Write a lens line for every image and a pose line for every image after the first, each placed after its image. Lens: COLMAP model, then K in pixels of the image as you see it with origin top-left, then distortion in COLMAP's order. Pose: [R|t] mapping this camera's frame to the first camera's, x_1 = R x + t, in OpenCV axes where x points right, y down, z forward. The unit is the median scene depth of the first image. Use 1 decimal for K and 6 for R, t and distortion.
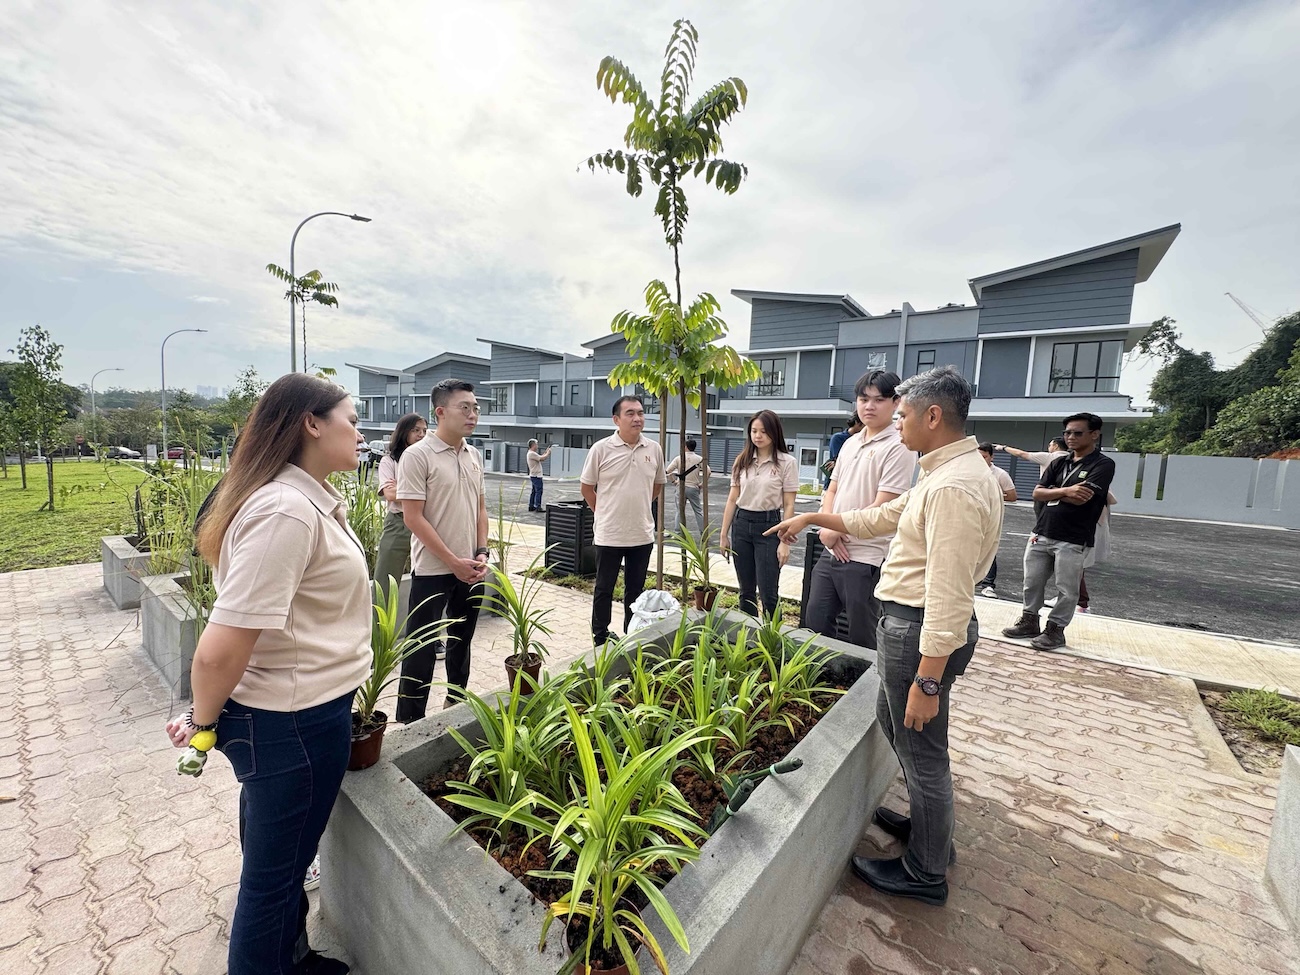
lens RADIAL K [[554.0, 0, 650.0], [0, 554.0, 487.5], [0, 0, 1]] dist [0.000280, 0.034681]
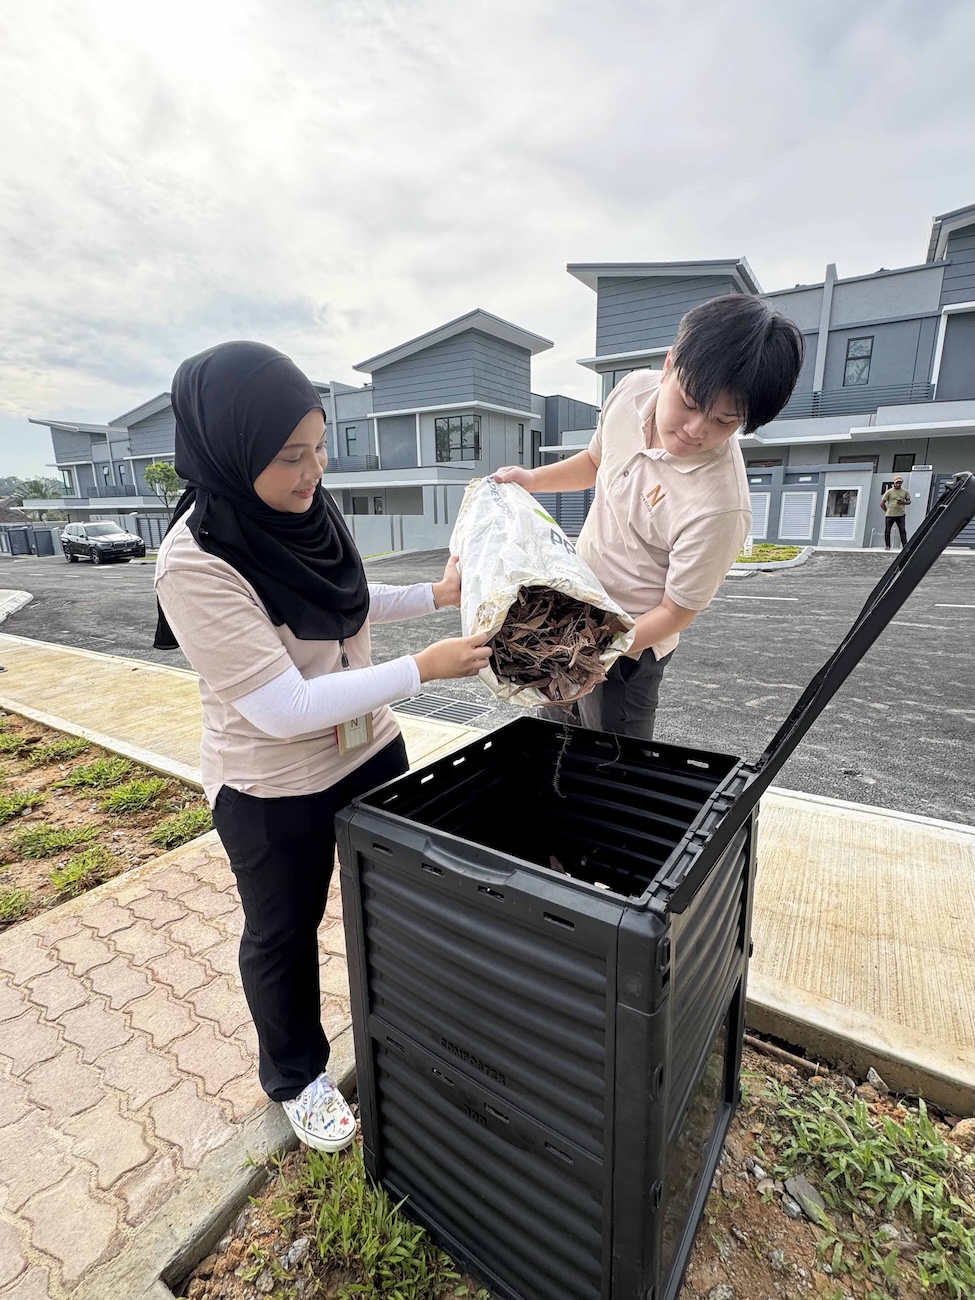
lens RADIAL K [[595.8, 0, 487.5], [0, 595.8, 650.0], [0, 0, 1]] dist [-0.001272, -0.000020]
pose [[0.996117, -0.064922, 0.059462, -0.031836], [0.056159, 0.988736, 0.138733, 0.007212], [-0.067799, -0.134856, 0.988543, 0.266210]]
